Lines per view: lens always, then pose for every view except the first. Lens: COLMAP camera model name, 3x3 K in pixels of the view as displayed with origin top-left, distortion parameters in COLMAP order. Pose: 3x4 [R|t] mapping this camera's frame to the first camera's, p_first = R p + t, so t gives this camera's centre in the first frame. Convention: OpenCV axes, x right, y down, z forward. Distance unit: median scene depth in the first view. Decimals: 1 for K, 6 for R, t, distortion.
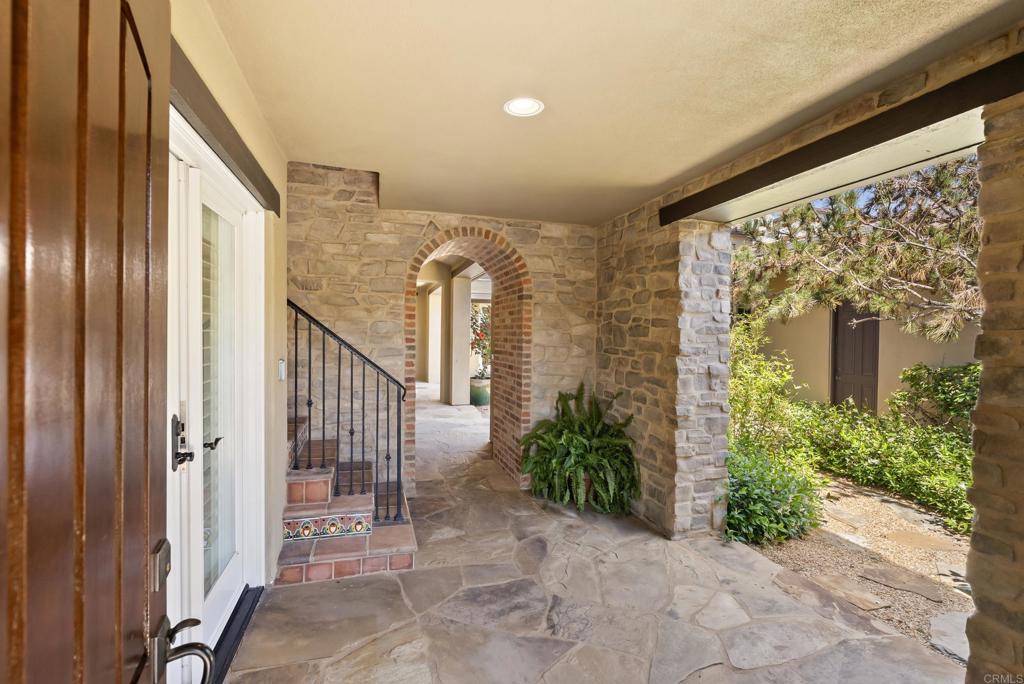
lens RADIAL K [[467.4, 0, 517.6], [0, 467.4, 343.9], [0, 0, 1]] dist [-0.009691, 0.002526]
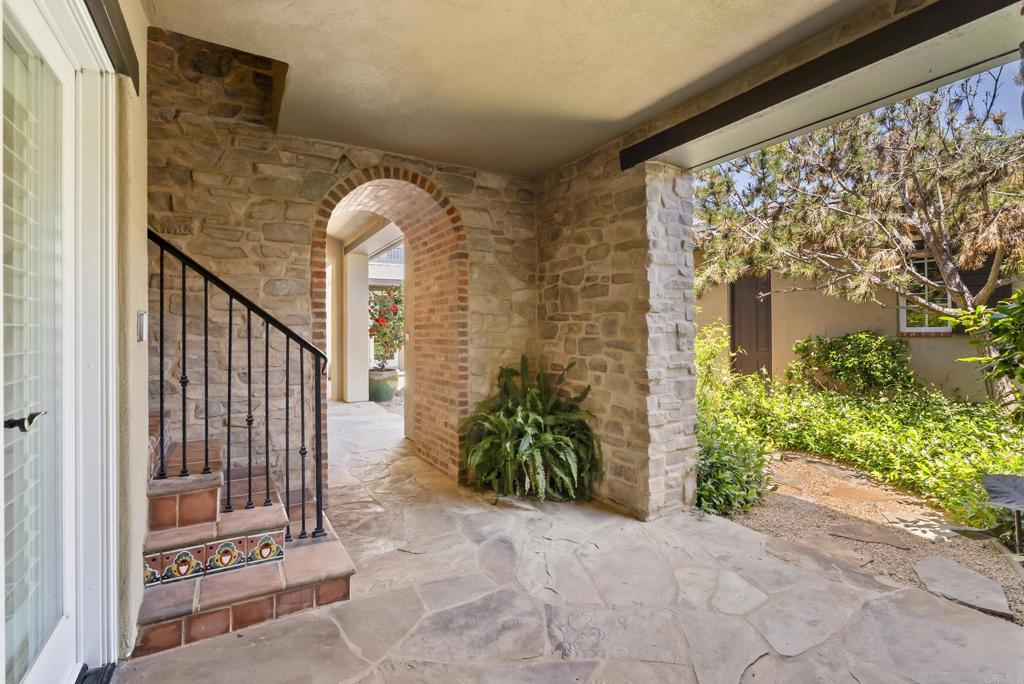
lens RADIAL K [[467.4, 0, 502.7], [0, 467.4, 338.4], [0, 0, 1]] dist [-0.009691, 0.002526]
pose [[0.969636, -0.021926, 0.243568, -0.141105], [0.028943, 0.999262, -0.025268, 0.087579], [-0.242834, 0.031550, 0.969555, 0.194766]]
